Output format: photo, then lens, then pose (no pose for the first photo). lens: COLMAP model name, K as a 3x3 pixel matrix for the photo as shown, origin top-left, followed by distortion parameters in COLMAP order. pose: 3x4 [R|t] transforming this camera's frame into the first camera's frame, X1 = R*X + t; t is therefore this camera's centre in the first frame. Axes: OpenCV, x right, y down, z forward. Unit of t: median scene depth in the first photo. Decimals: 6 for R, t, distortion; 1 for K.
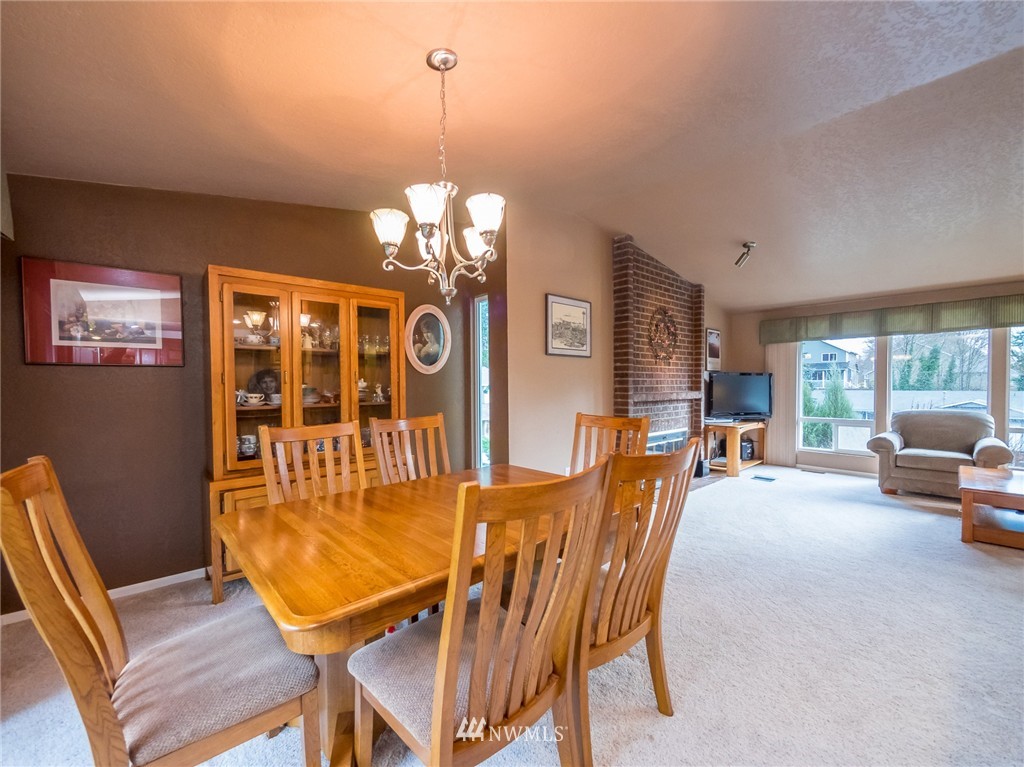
lens RADIAL K [[416.6, 0, 515.1], [0, 416.6, 396.7], [0, 0, 1]] dist [-0.001337, 0.000019]
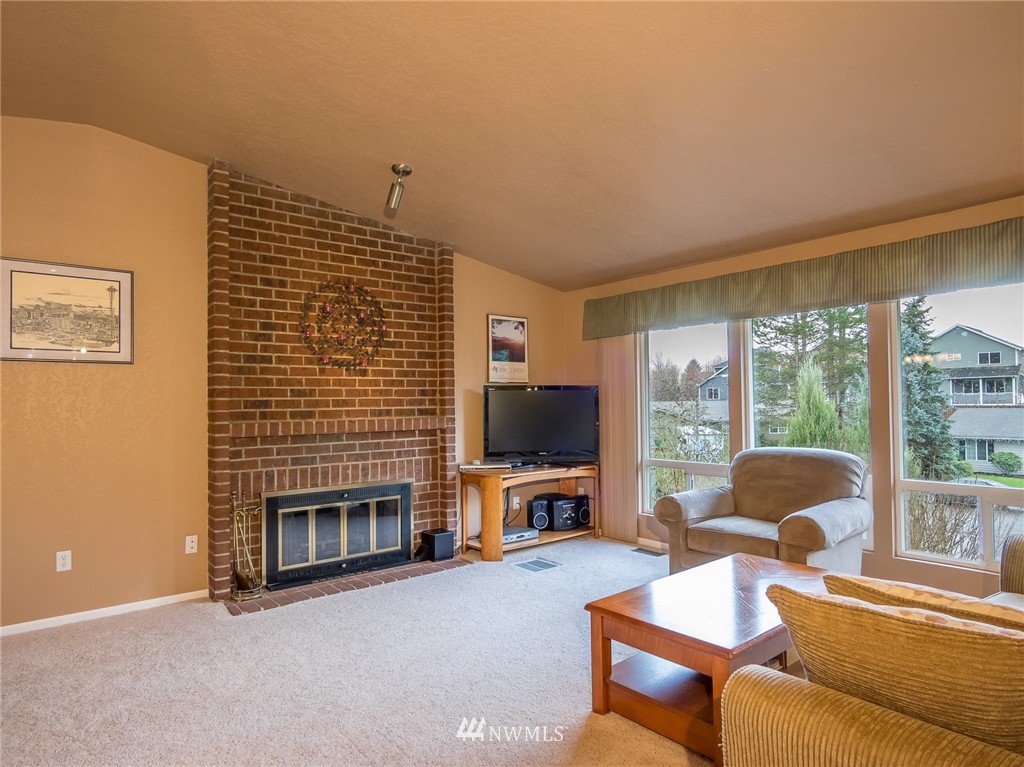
lens RADIAL K [[604.6, 0, 510.7], [0, 604.6, 396.9], [0, 0, 1]] dist [0.002205, 0.001108]
pose [[0.998357, -0.004543, -0.057123, 0.843581], [0.002479, 0.999343, -0.036145, -0.014922], [0.057250, 0.035944, 0.997713, 0.185068]]
